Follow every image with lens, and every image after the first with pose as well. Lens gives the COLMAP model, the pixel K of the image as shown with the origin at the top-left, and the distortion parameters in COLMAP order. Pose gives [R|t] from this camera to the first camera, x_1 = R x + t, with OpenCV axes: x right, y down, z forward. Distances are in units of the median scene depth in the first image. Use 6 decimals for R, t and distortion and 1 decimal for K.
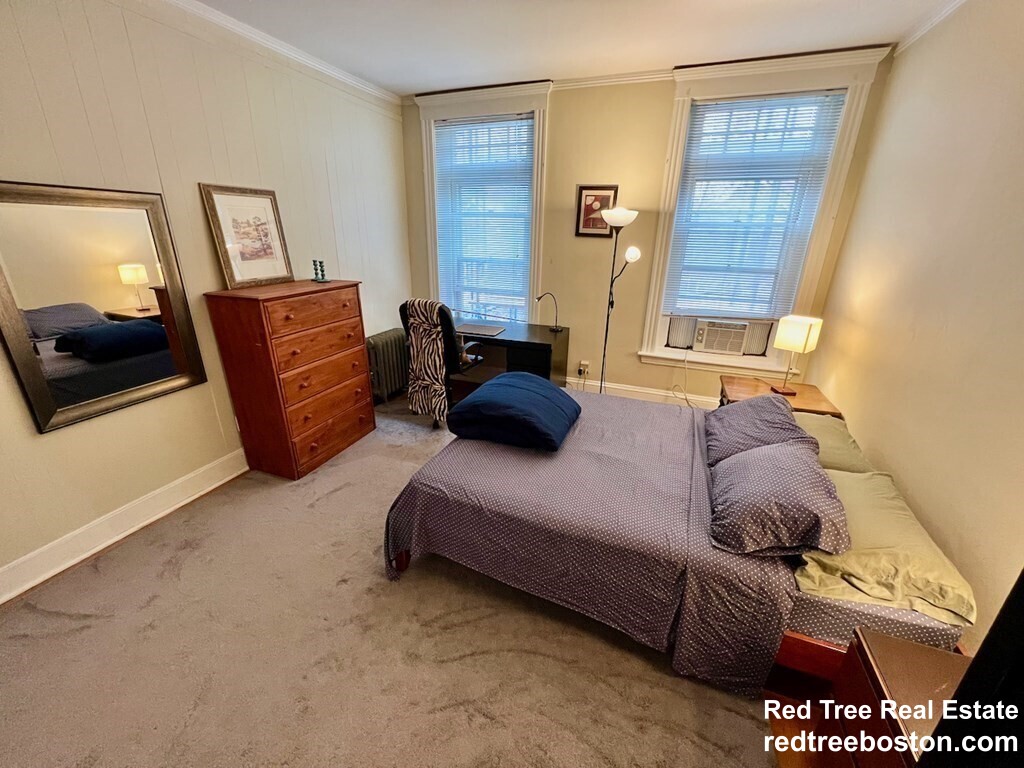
lens RADIAL K [[409.6, 0, 508.6], [0, 409.6, 383.2], [0, 0, 1]] dist [-0.000134, 0.000446]
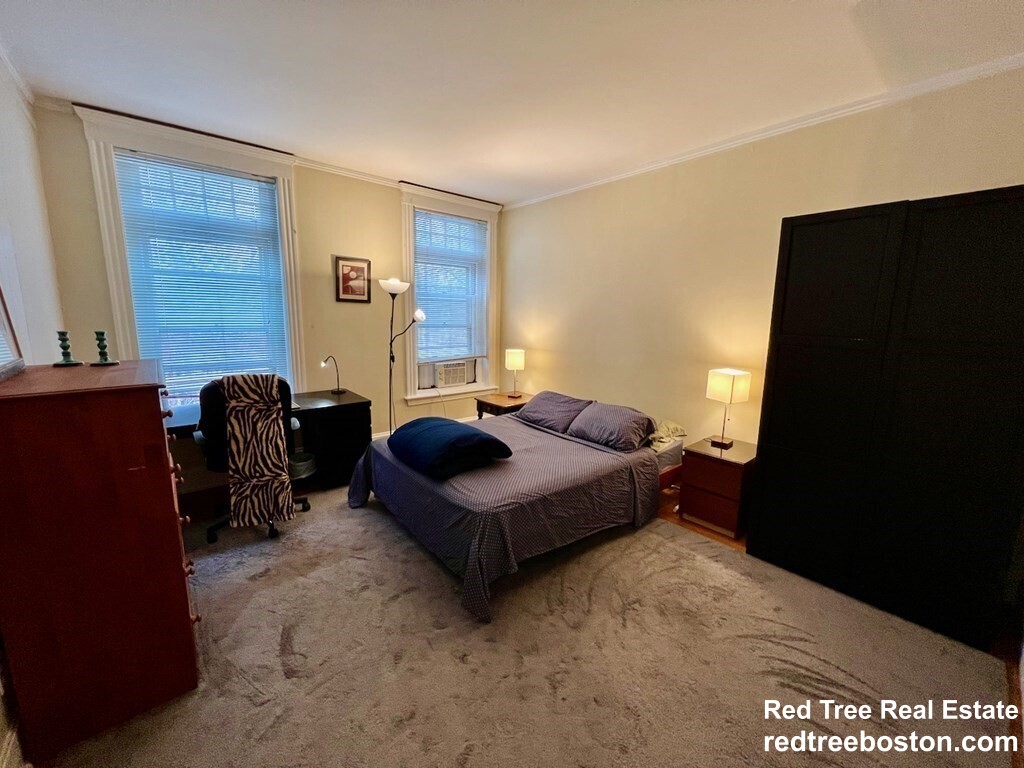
lens RADIAL K [[409.6, 0, 508.0], [0, 409.6, 384.5], [0, 0, 1]] dist [-0.000134, 0.000446]
pose [[0.479830, -0.158717, 0.862886, -0.642701], [0.297297, 0.954730, 0.010291, -0.044208], [-0.825456, 0.251595, 0.505294, 0.191491]]
